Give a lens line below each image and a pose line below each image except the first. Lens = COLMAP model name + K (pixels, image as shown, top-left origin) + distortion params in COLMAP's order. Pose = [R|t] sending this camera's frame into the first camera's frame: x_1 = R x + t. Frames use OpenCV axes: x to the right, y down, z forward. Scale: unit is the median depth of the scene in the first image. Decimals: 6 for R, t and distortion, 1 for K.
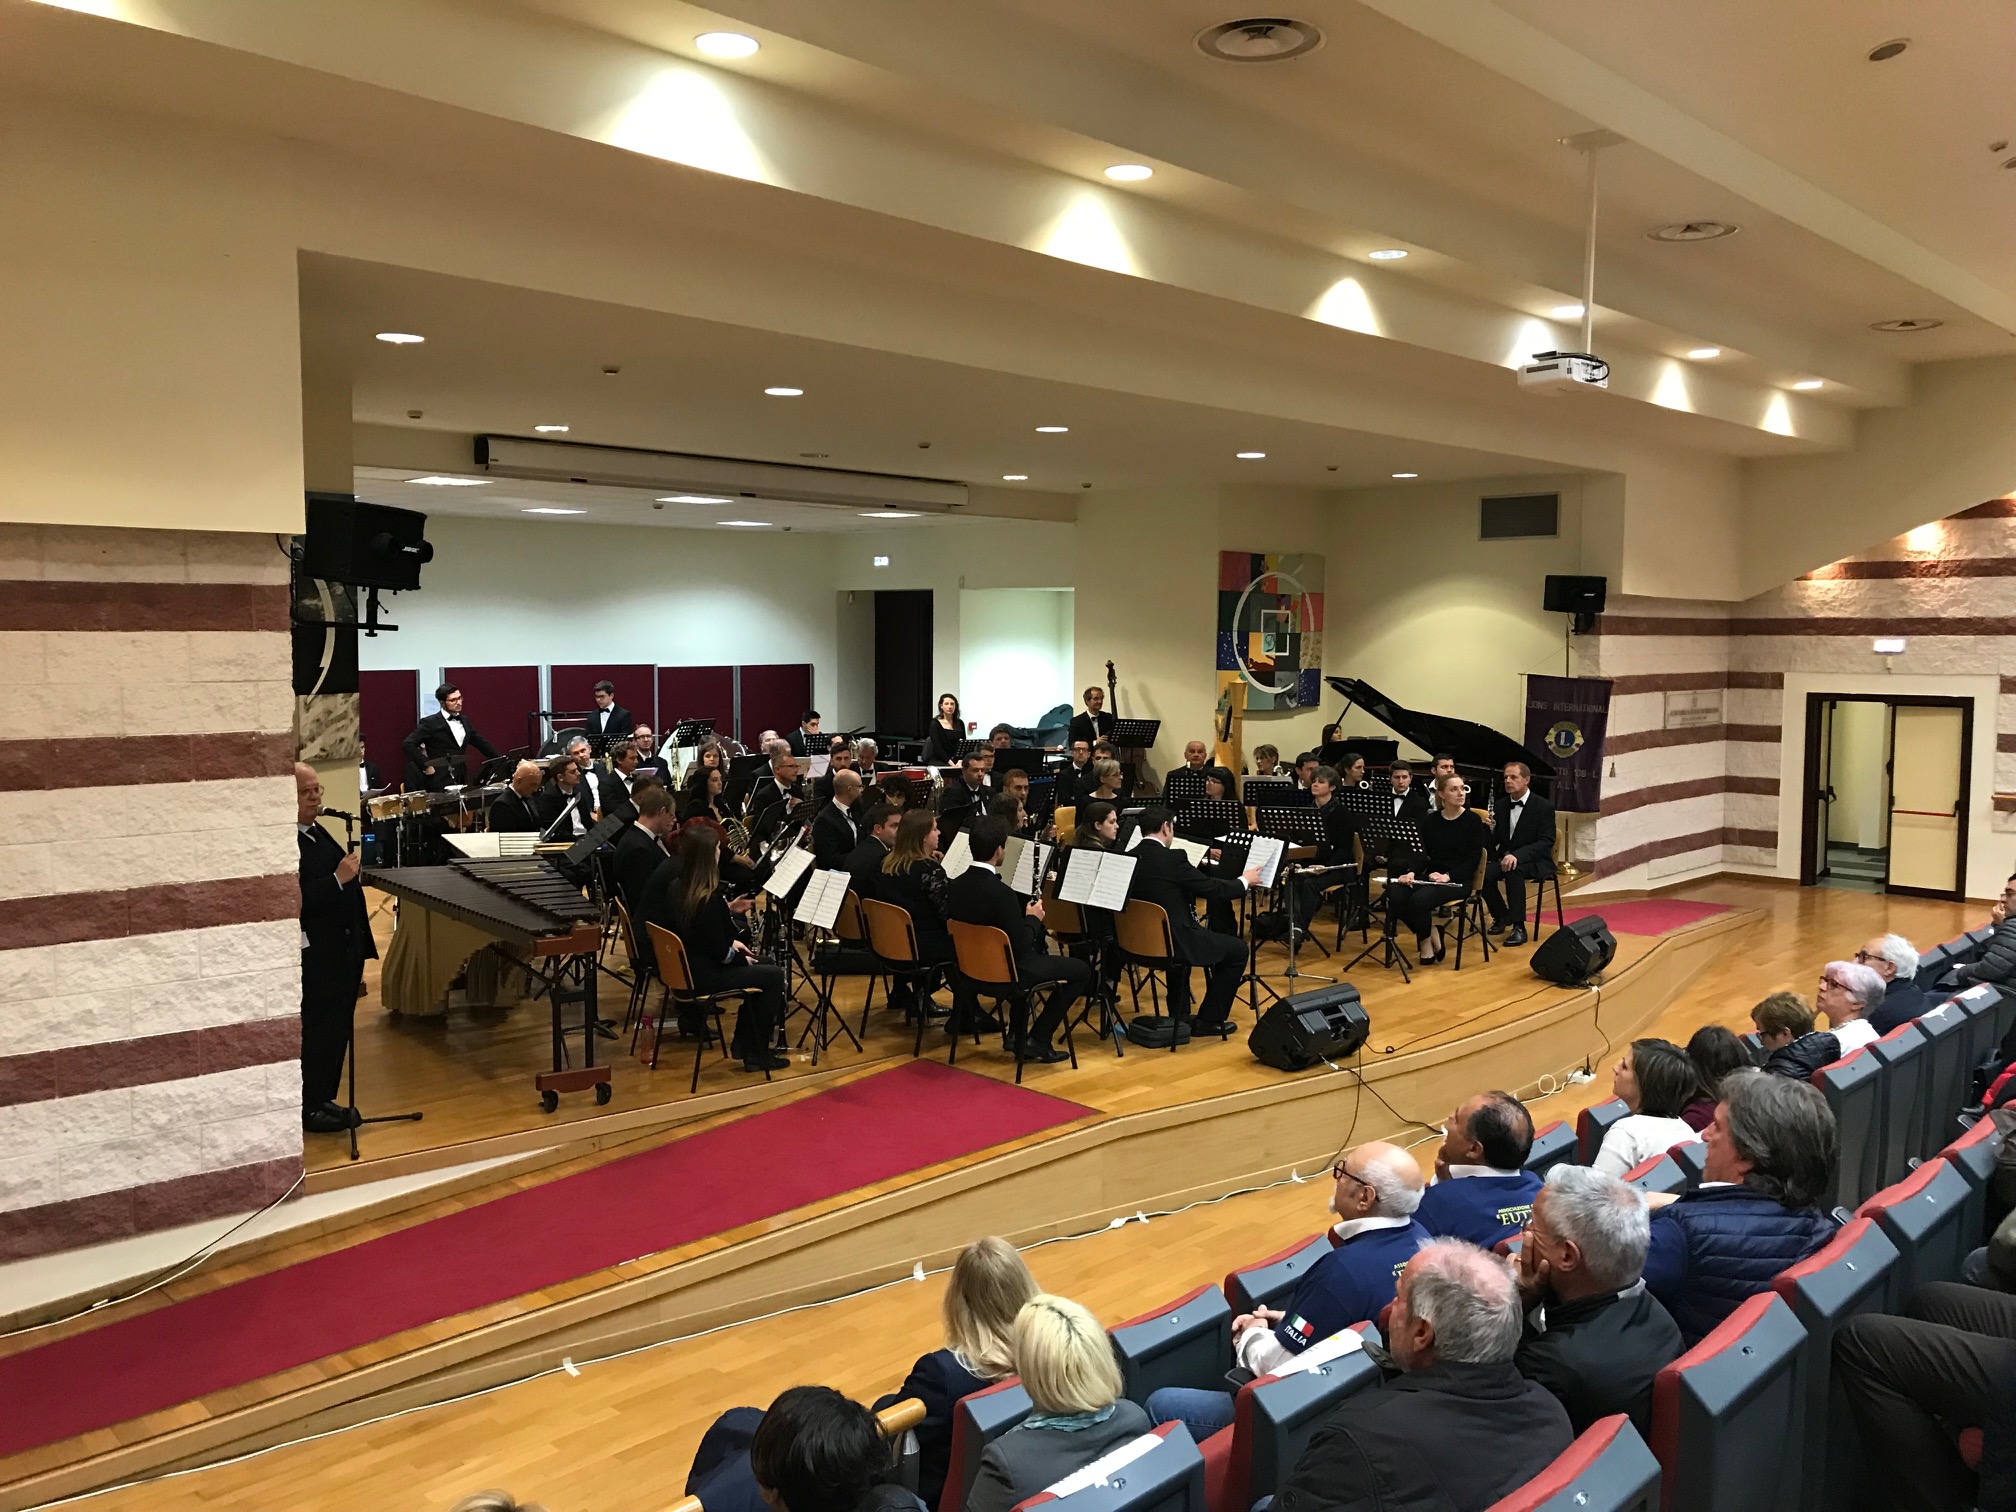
lens RADIAL K [[1650.0, 0, 997.6], [0, 1650.0, 758.0], [0, 0, 1]] dist [0.052338, -0.027040]
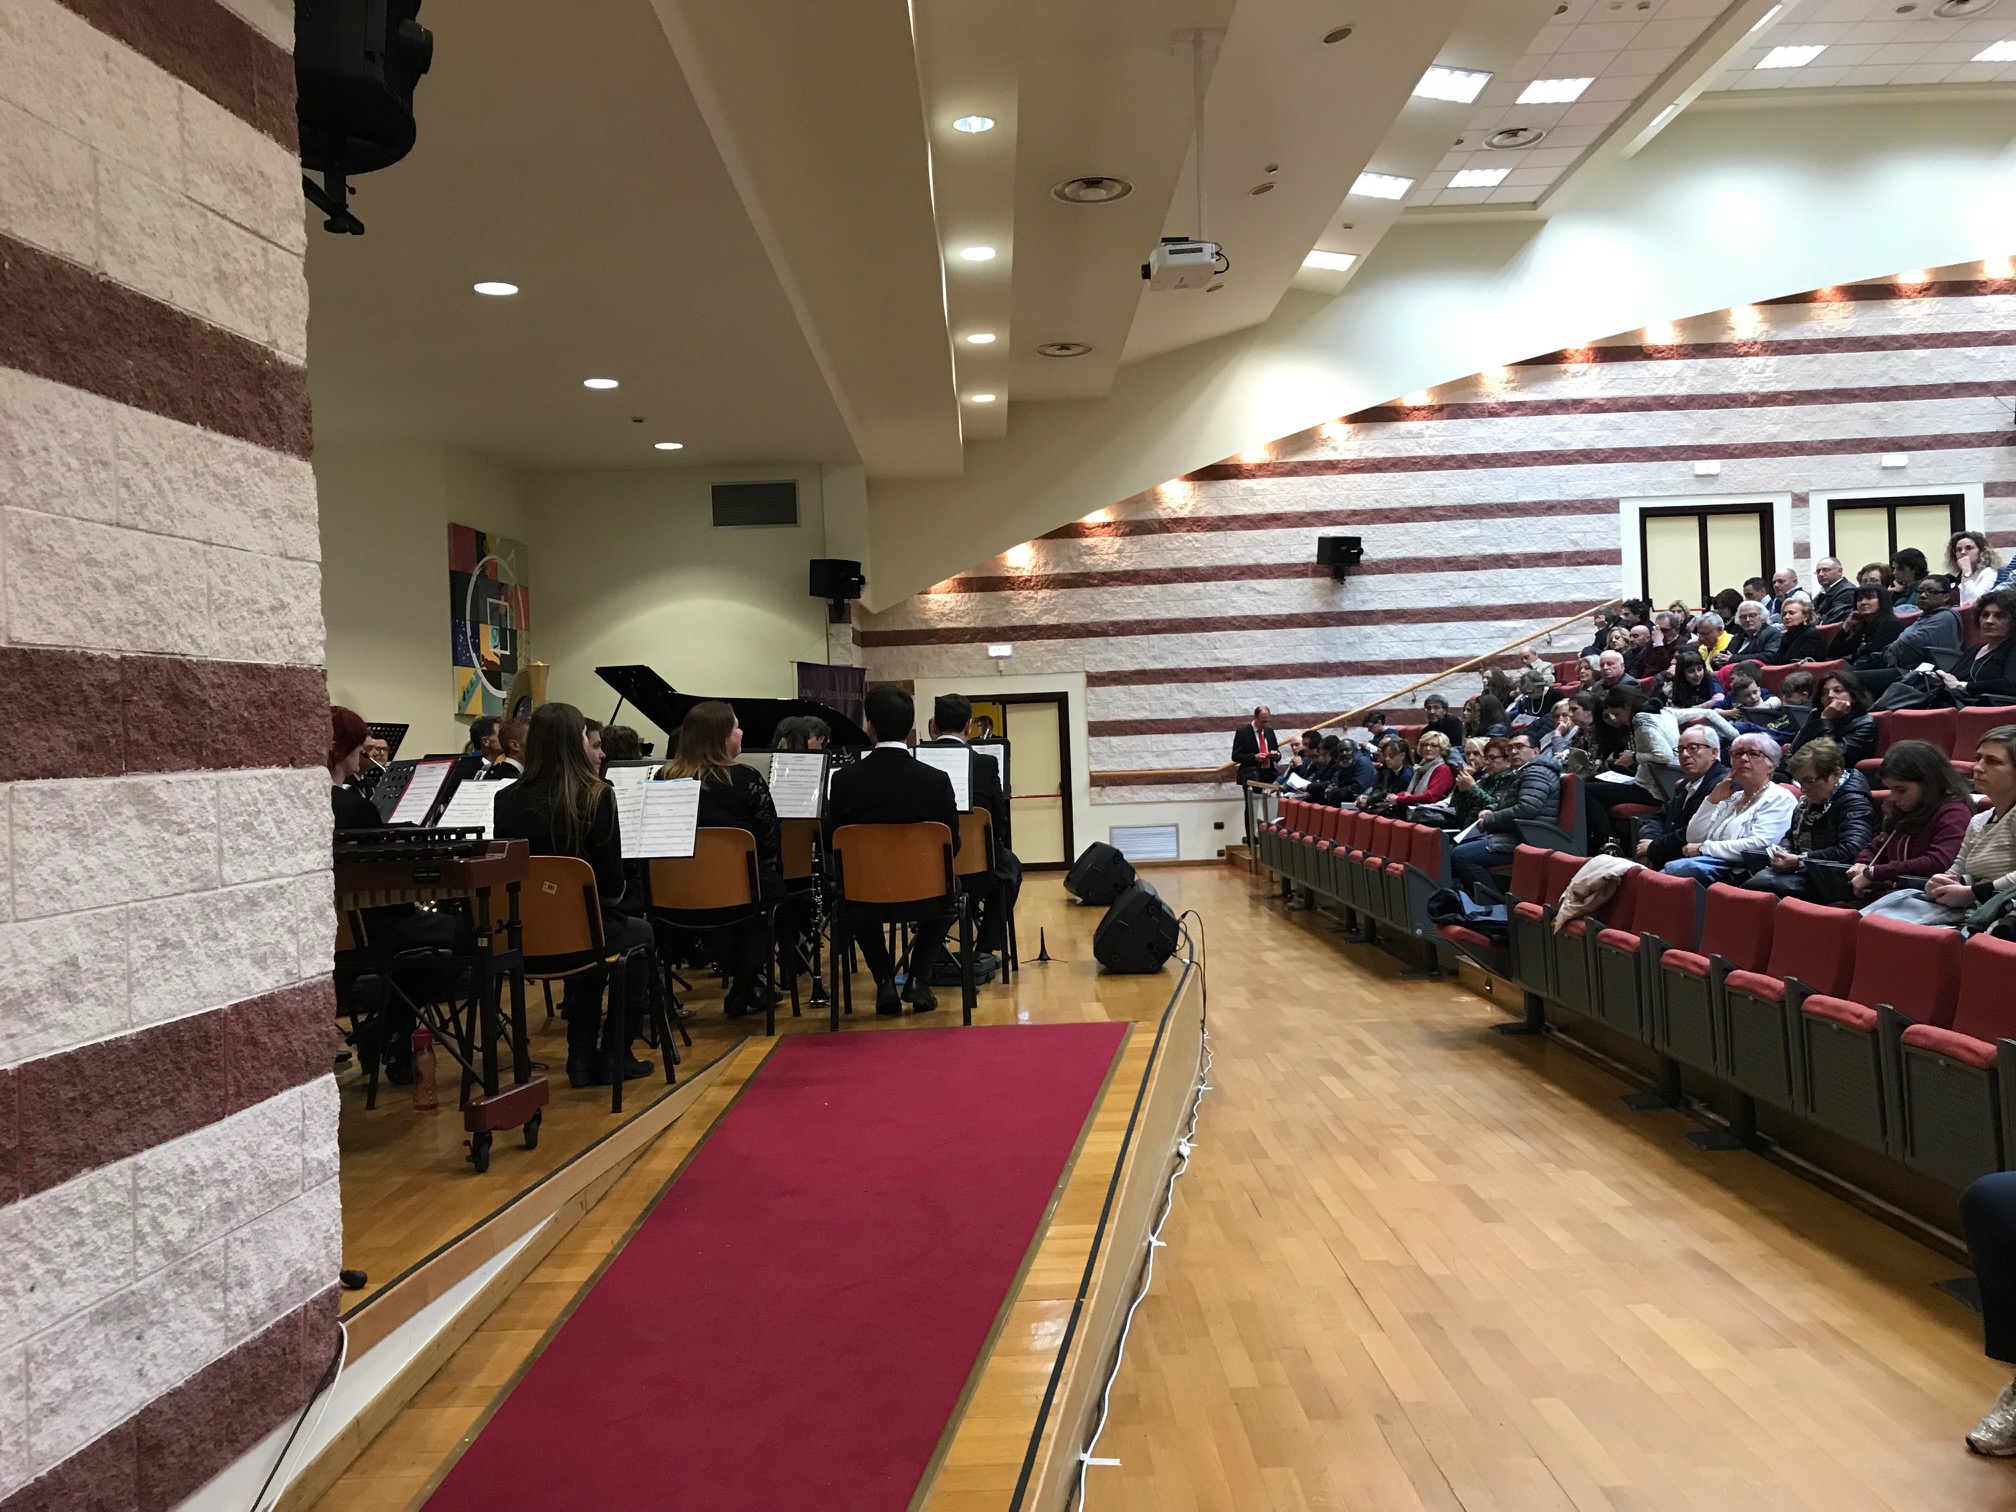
lens RADIAL K [[1650.0, 0, 997.4], [0, 1650.0, 766.3], [0, 0, 1]] dist [0.052338, -0.027040]
pose [[0.708663, -0.040513, 0.704383, -0.265295], [0.096851, 0.994485, -0.040241, 0.057283], [-0.698868, 0.096737, 0.708678, 0.230035]]
